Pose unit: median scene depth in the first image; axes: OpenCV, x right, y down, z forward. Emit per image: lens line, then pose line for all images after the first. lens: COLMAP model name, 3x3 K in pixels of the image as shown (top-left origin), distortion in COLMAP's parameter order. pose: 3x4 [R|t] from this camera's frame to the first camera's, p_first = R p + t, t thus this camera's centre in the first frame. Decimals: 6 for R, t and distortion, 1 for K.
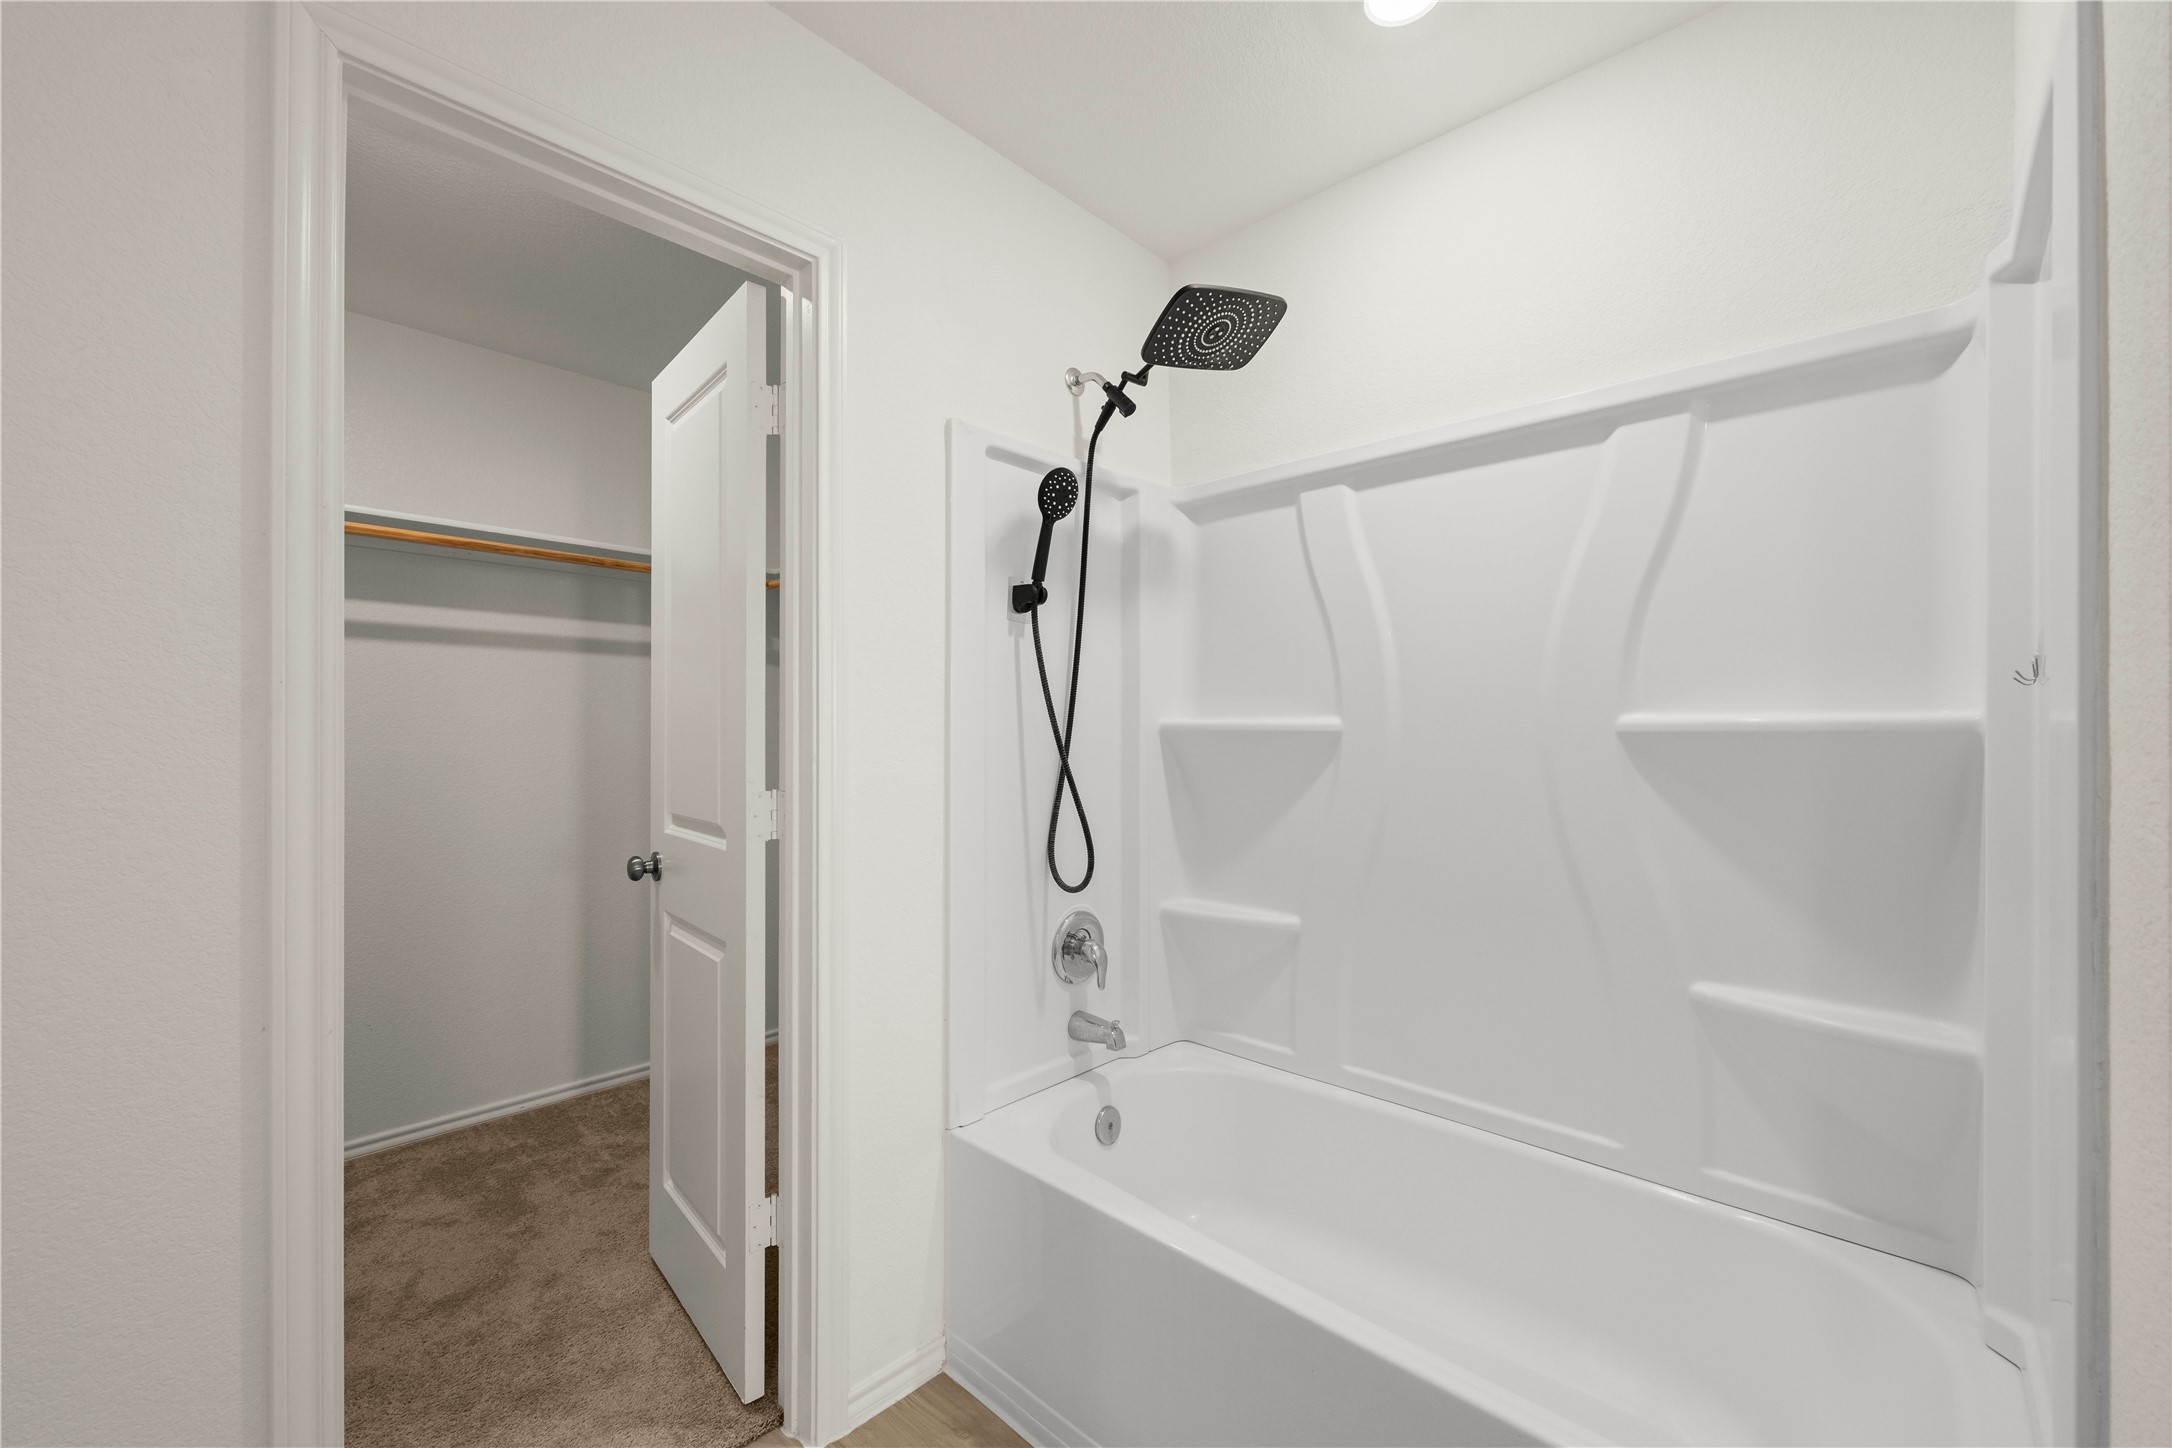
lens RADIAL K [[856.1, 0, 1096.0], [0, 856.1, 734.0], [0, 0, 1]] dist [0.001542, -0.000608]
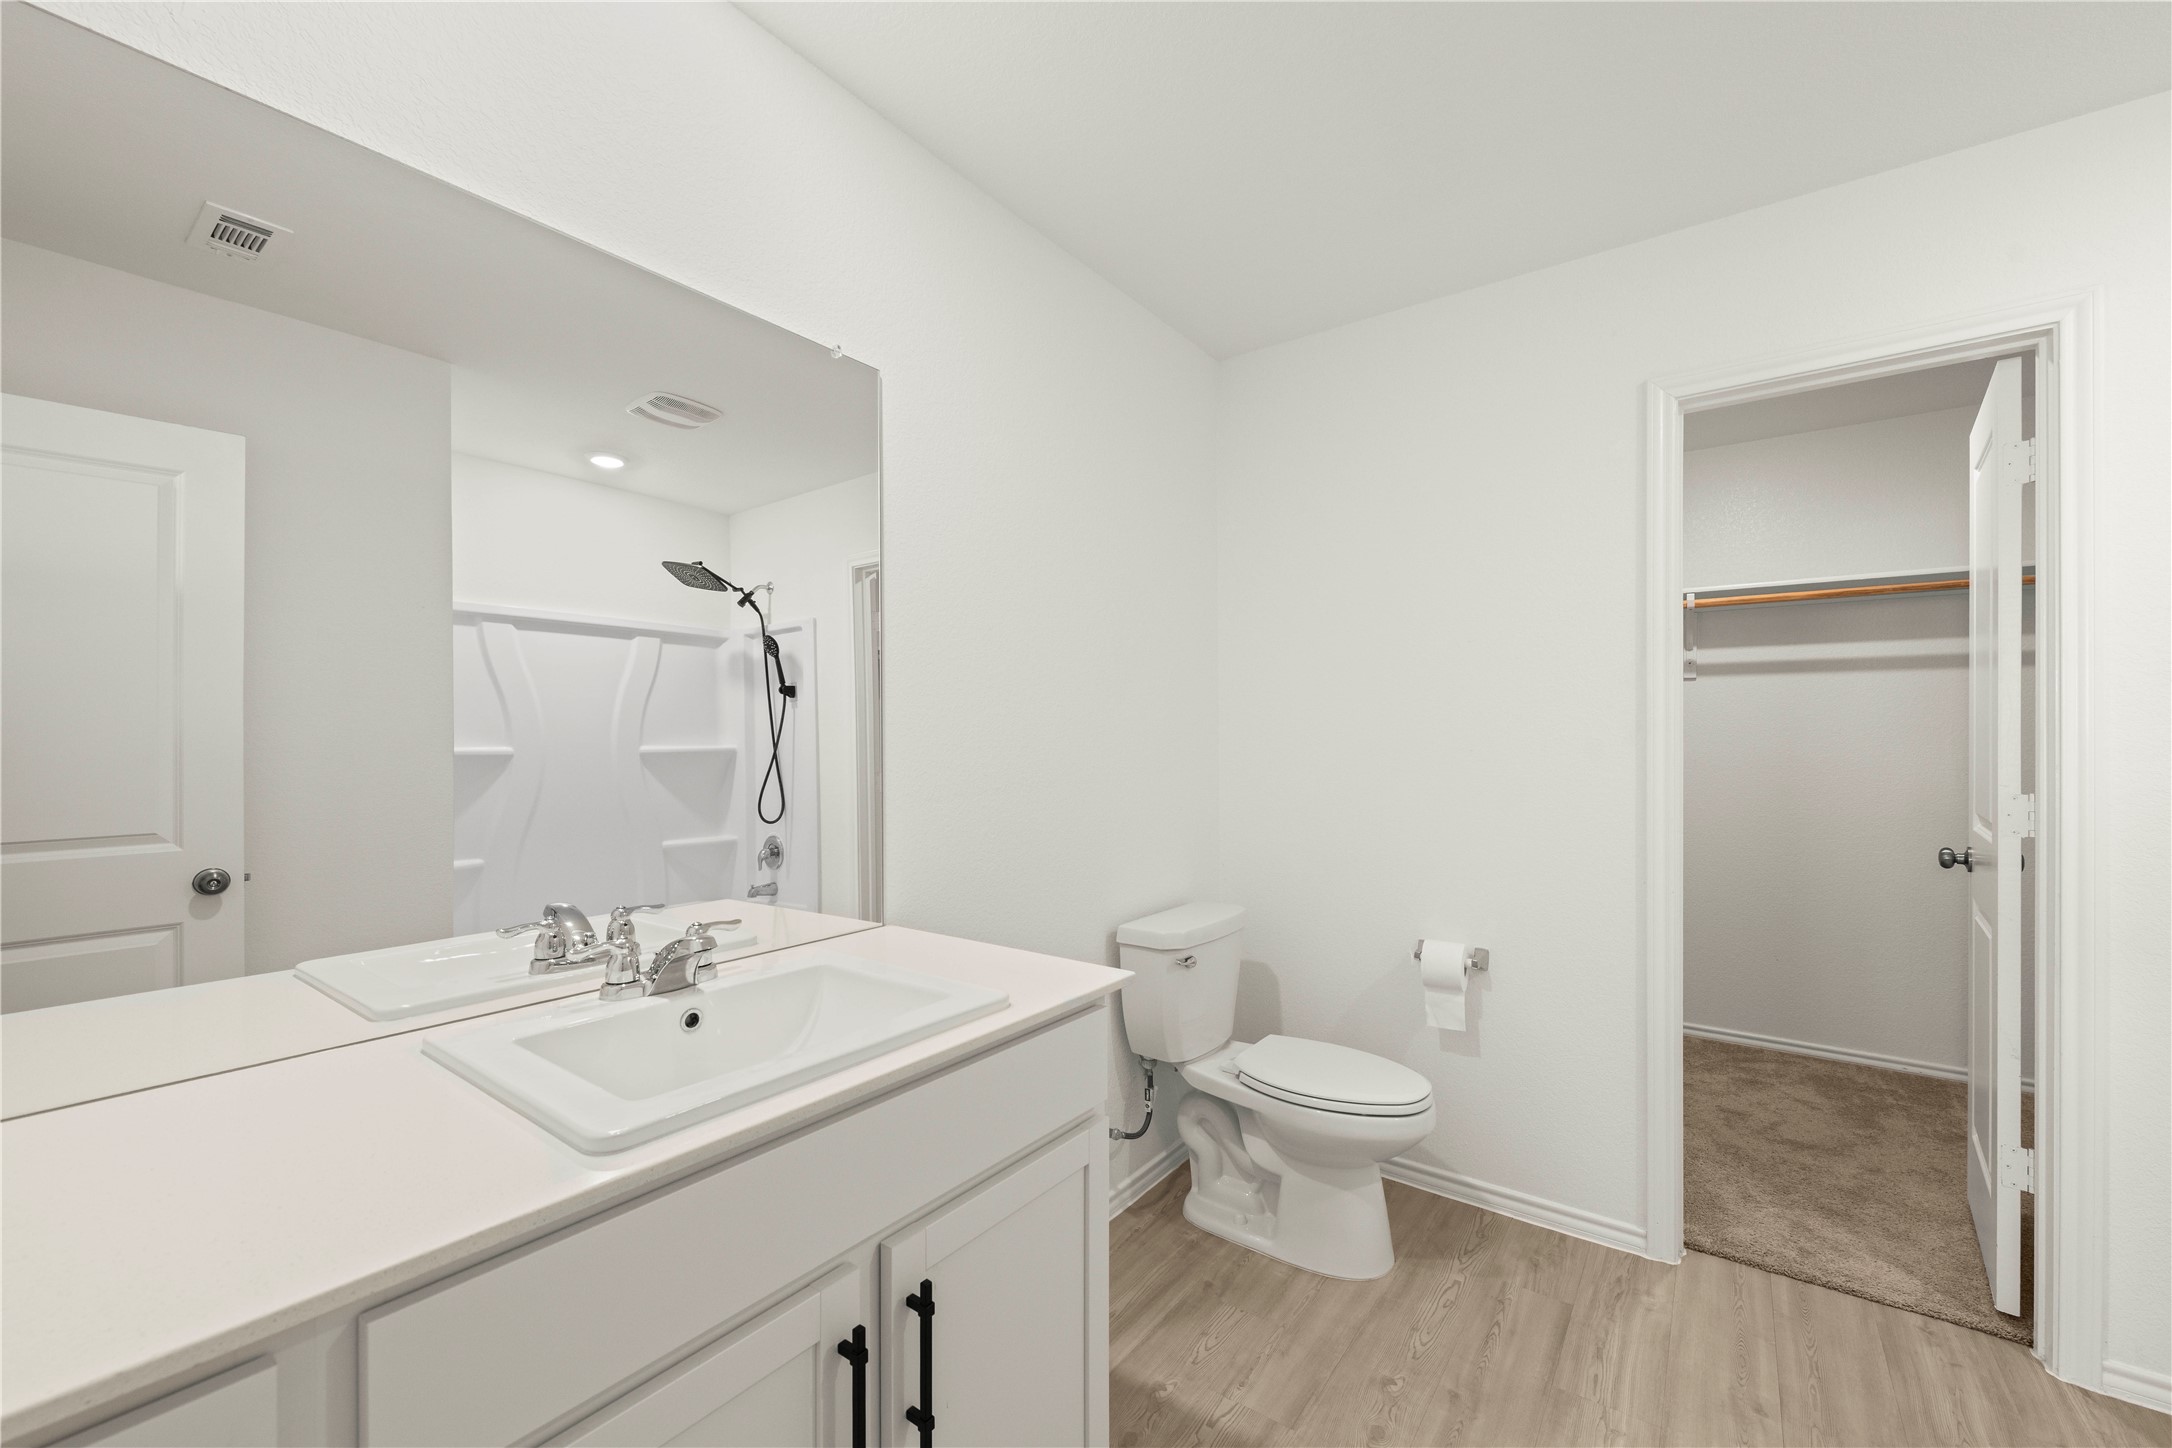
lens RADIAL K [[896.1, 0, 1086.0], [0, 896.1, 724.0], [0, 0, 1]] dist [-0.000496, -0.000383]
pose [[0.118173, -0.016558, -0.992855, 0.584758], [-0.004496, 0.999842, -0.017210, -0.001263], [0.992983, 0.006498, 0.118080, -0.344943]]
